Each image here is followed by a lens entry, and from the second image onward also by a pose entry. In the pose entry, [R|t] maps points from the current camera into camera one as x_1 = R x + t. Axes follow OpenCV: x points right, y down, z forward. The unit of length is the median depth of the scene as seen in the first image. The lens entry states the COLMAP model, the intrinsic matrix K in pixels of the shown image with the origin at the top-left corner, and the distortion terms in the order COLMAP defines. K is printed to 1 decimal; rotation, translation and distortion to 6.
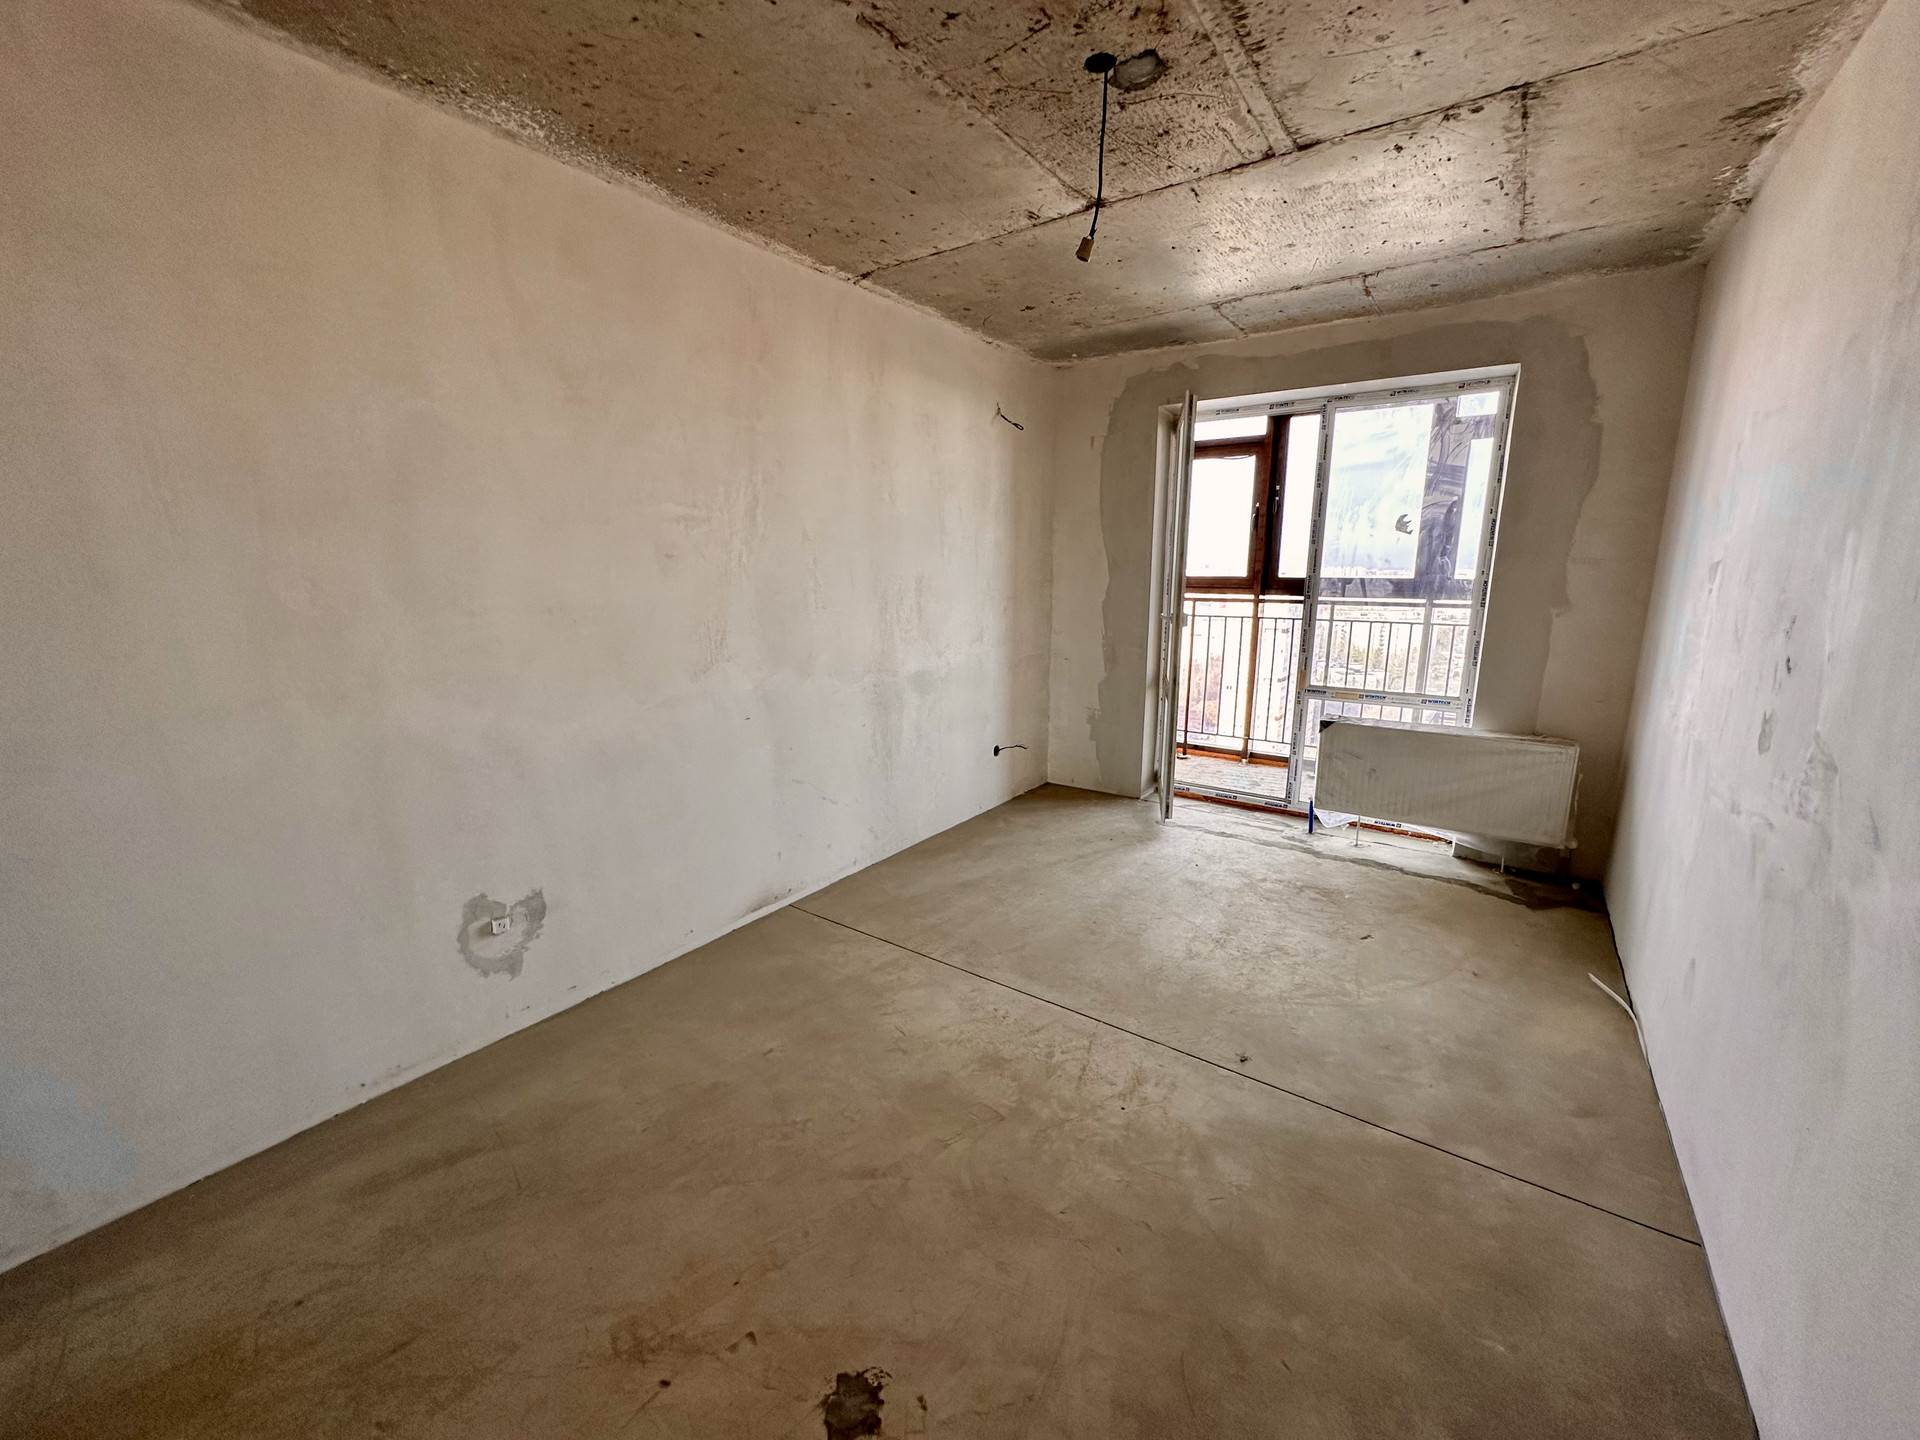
lens RADIAL K [[766.9, 0, 955.9], [0, 766.9, 718.1], [0, 0, 1]] dist [-0.001675, -0.000221]
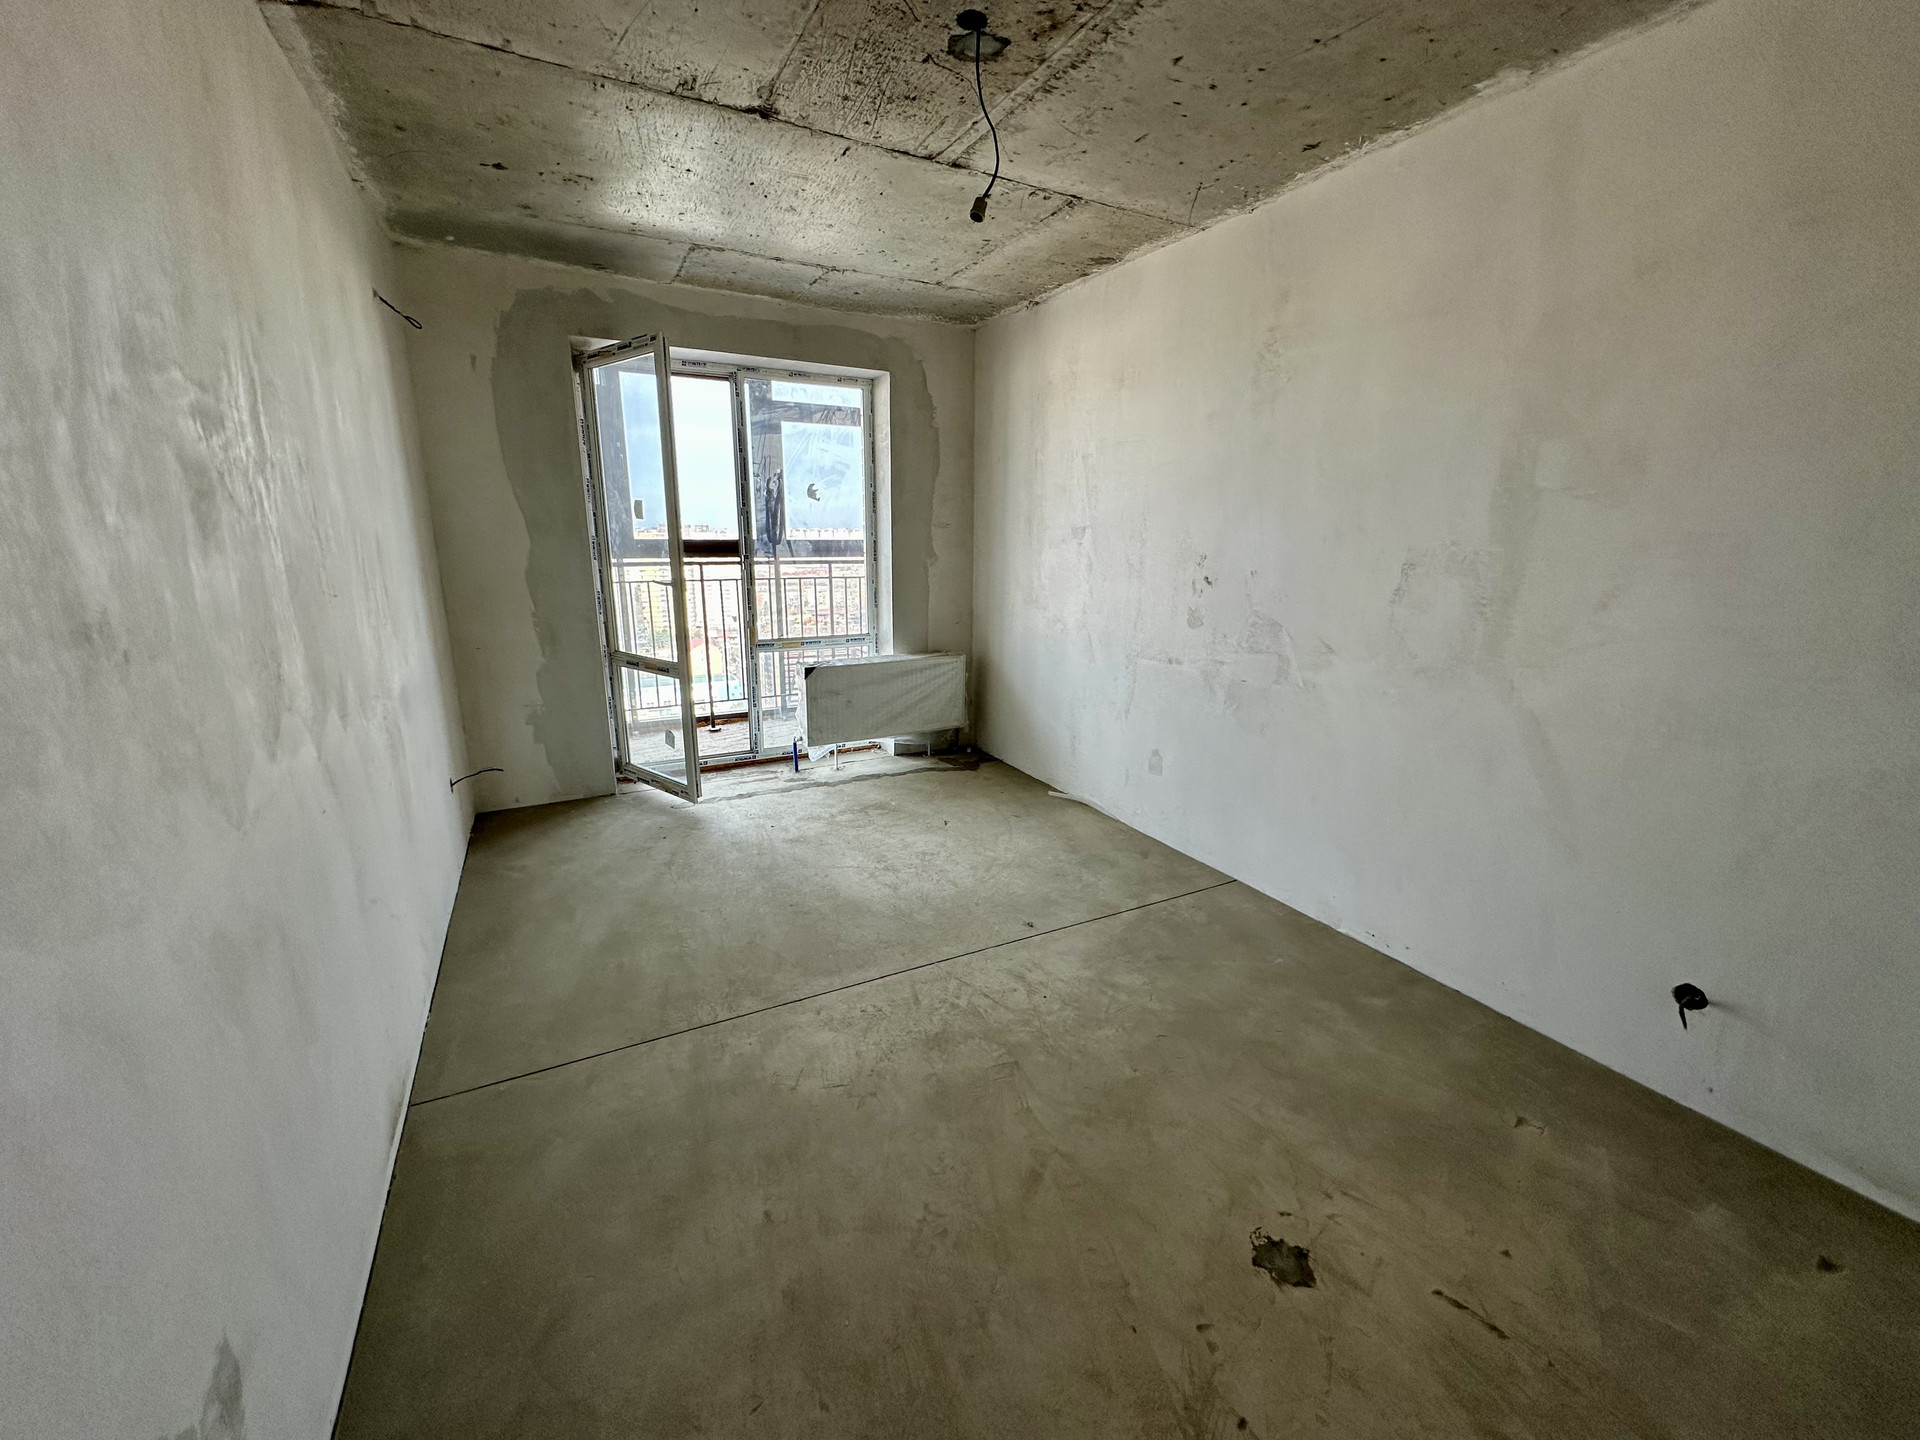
lens RADIAL K [[766.9, 0, 958.2], [0, 766.9, 721.3], [0, 0, 1]] dist [-0.001675, -0.000221]
pose [[0.444496, -0.212683, 0.870166, -0.484656], [0.168577, 0.973910, 0.151927, -0.062988], [-0.879776, 0.079159, 0.468752, 0.337294]]
